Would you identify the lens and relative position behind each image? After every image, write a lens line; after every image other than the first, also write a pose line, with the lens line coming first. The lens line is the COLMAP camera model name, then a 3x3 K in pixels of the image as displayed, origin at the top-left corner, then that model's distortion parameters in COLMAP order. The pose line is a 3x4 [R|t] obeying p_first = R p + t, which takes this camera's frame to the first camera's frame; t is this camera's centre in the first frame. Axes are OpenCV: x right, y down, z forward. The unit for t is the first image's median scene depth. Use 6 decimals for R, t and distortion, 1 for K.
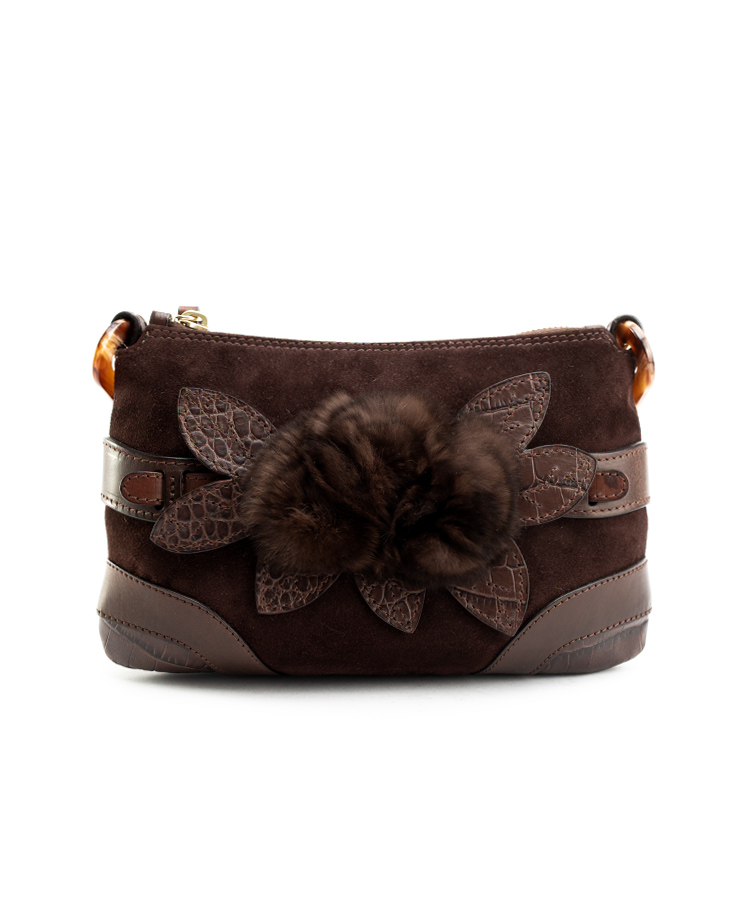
lens RADIAL K [[1254.7, 0, 376.6], [0, 1254.7, 452.8], [0, 0, 1]] dist [0.065620, 0.000000]
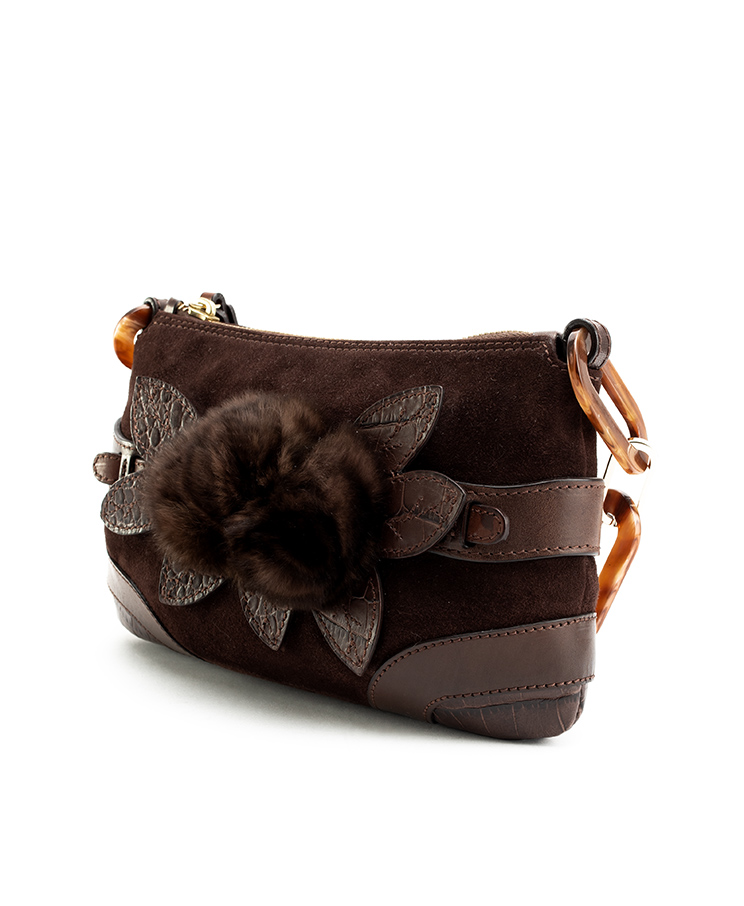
lens RADIAL K [[1254.7, 0, 371.1], [0, 1254.7, 455.5], [0, 0, 1]] dist [0.065620, 0.000000]
pose [[0.797439, 0.104443, -0.594292, 0.591723], [-0.075237, 0.994430, 0.073809, -0.073601], [0.598691, -0.014146, 0.800855, 0.266676]]
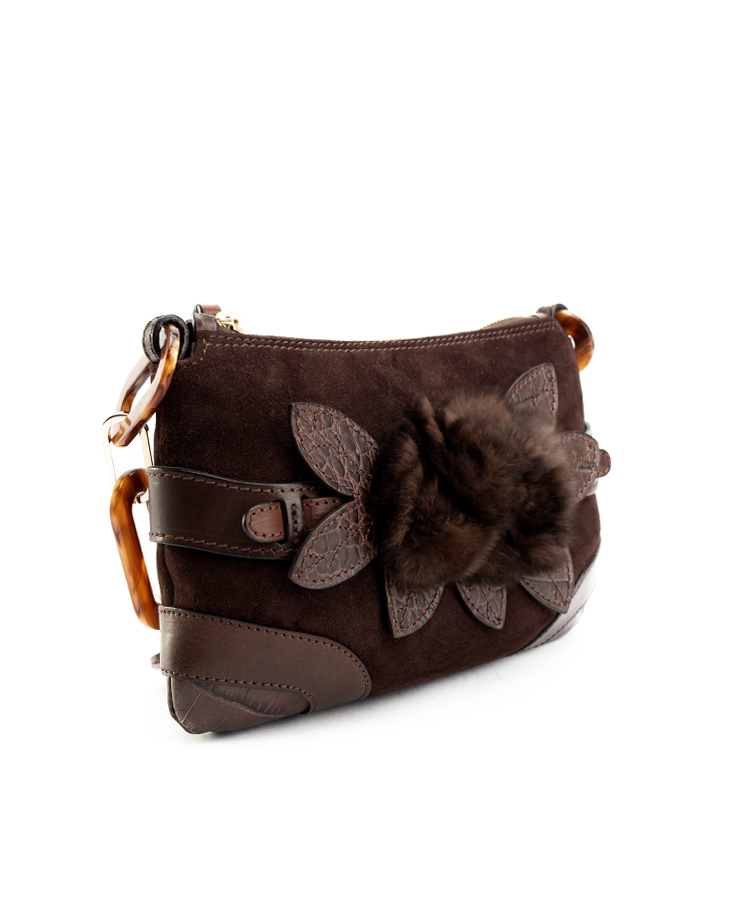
lens RADIAL K [[1254.7, 0, 371.7], [0, 1254.7, 453.7], [0, 0, 1]] dist [0.065620, 0.000000]
pose [[0.746644, -0.100280, 0.657622, -0.658062], [0.066929, 0.994880, 0.075719, -0.075269], [-0.661849, -0.012522, 0.749533, 0.290361]]
